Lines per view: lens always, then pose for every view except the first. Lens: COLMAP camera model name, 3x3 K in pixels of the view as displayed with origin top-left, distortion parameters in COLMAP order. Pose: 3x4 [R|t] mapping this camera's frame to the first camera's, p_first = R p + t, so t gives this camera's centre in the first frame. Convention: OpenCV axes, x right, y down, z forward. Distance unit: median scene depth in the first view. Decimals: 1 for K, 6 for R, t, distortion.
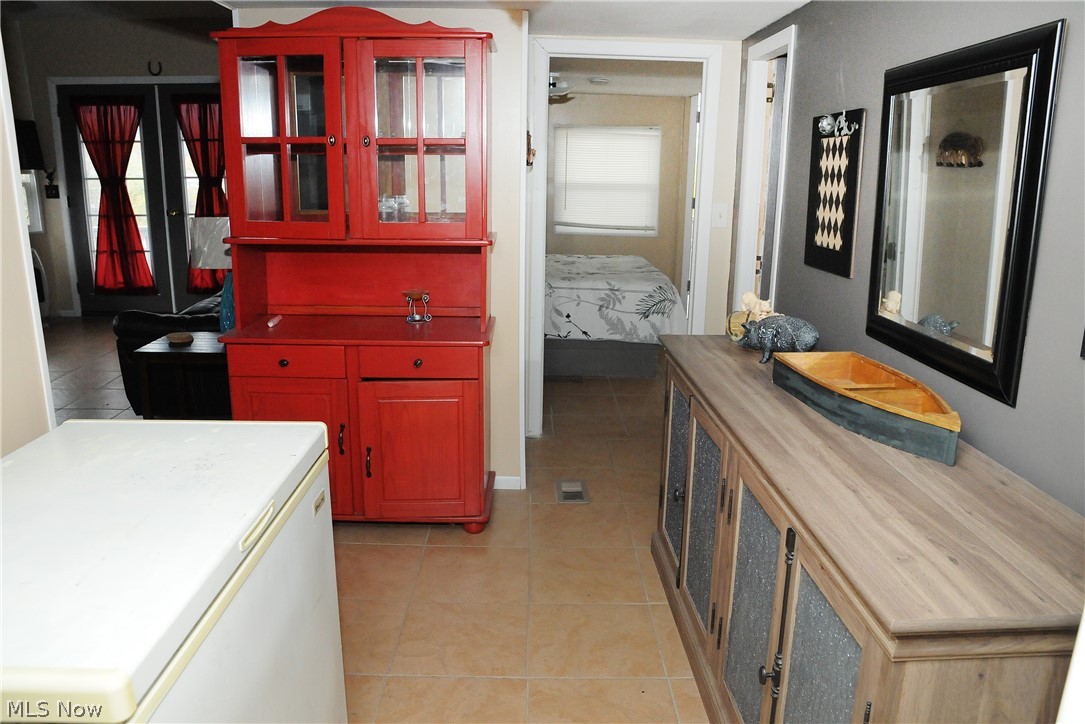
lens RADIAL K [[770.5, 0, 536.6], [0, 770.5, 372.0], [0, 0, 1]] dist [-0.109942, 0.040981]
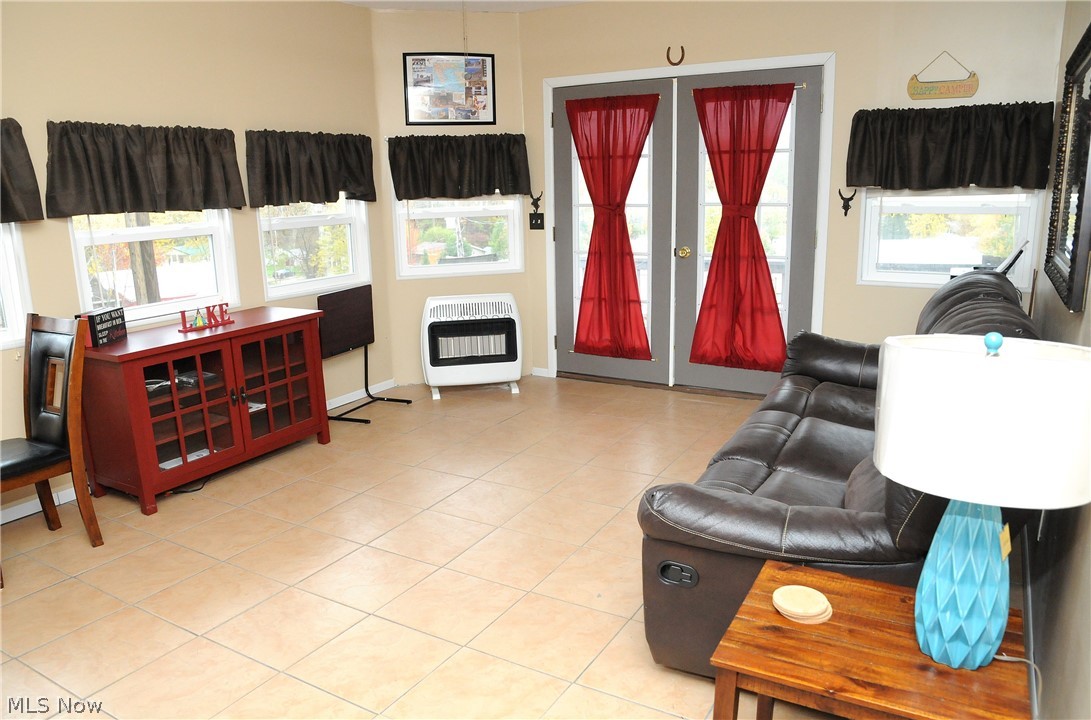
lens RADIAL K [[774.8, 0, 541.1], [0, 774.8, 360.2], [0, 0, 1]] dist [-0.109942, 0.040981]
pose [[0.840604, 0.086654, -0.534673, -0.197434], [-0.105312, 0.994430, -0.004402, -0.093249], [0.531313, 0.060007, 0.845048, 0.309807]]
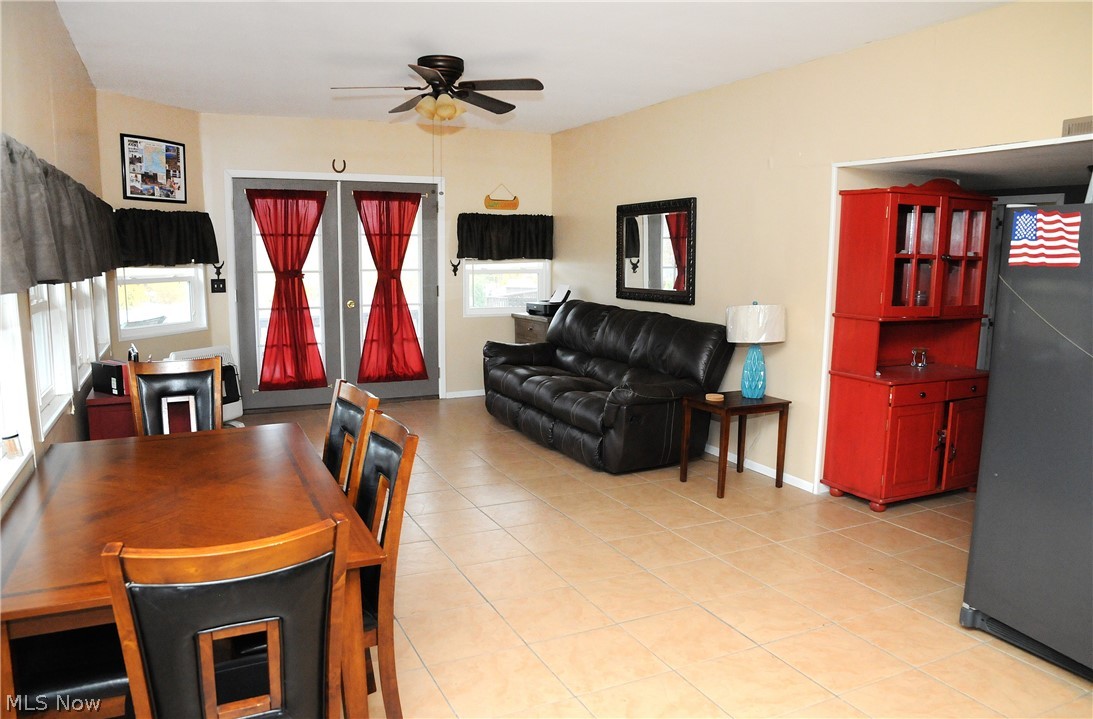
lens RADIAL K [[776.2, 0, 548.1], [0, 776.2, 363.9], [0, 0, 1]] dist [-0.109942, 0.040981]
pose [[0.912321, -0.067898, 0.403808, -0.685125], [0.113124, 0.989570, -0.089189, -0.009727], [-0.393540, 0.127049, 0.910486, -0.047178]]
